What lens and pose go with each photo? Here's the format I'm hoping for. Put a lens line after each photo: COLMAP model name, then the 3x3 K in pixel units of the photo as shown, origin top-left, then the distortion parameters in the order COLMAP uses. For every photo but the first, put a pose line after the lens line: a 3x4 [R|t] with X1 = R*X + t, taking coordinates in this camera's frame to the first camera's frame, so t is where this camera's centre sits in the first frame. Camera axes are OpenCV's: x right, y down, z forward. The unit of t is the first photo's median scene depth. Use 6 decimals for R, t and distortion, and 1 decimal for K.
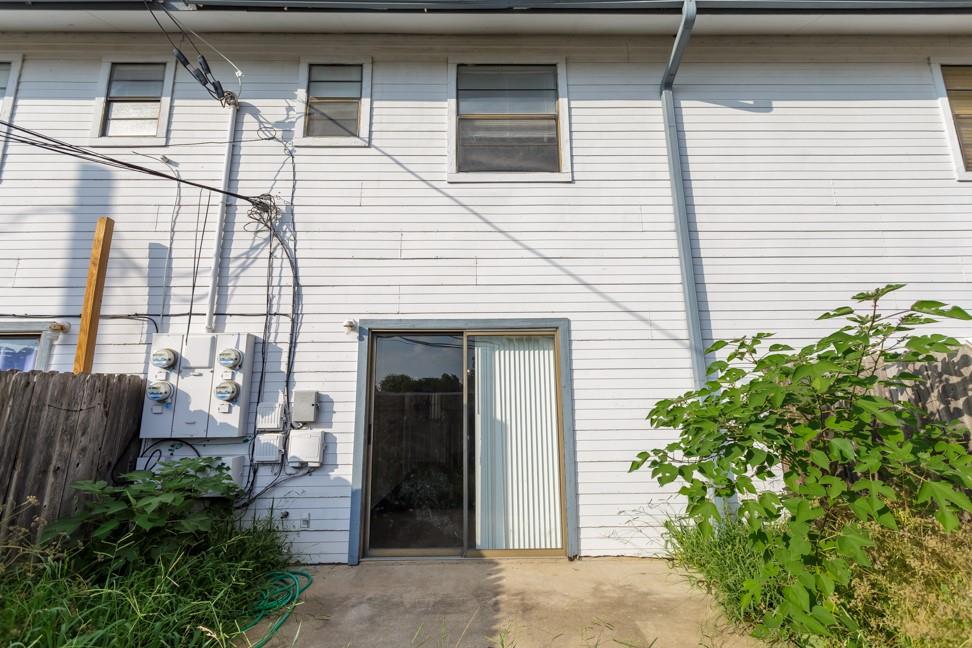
lens RADIAL K [[458.5, 0, 484.5], [0, 458.5, 317.3], [0, 0, 1]] dist [0.003179, 0.000472]
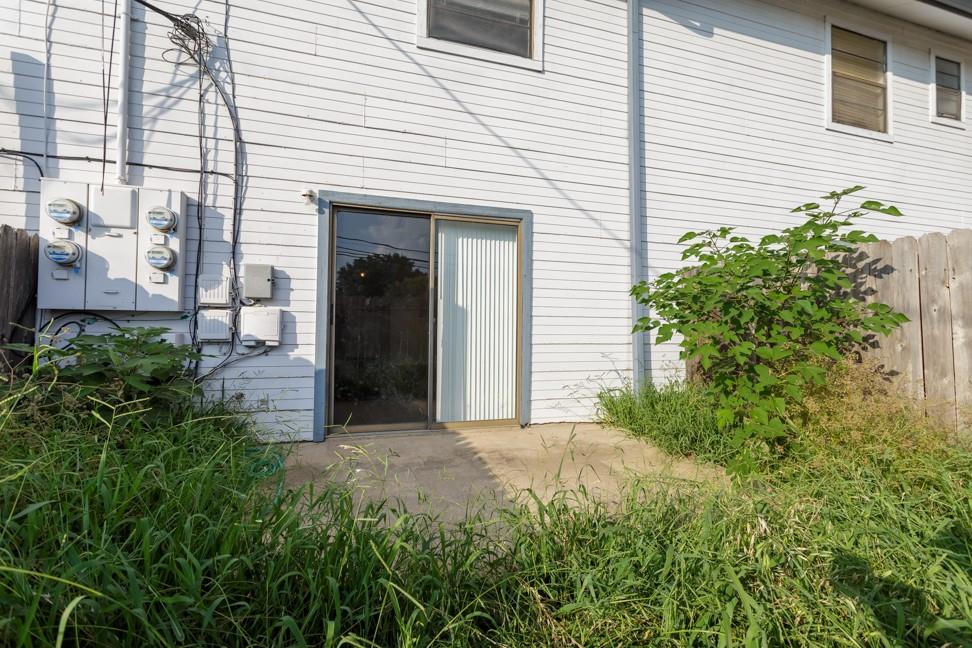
lens RADIAL K [[458.5, 0, 484.5], [0, 458.5, 317.3], [0, 0, 1]] dist [0.003179, 0.000472]
pose [[0.953807, 0.026338, 0.299263, -0.228235], [-0.078989, 0.983086, 0.165232, 0.077227], [-0.289850, -0.181238, 0.939755, 0.013778]]
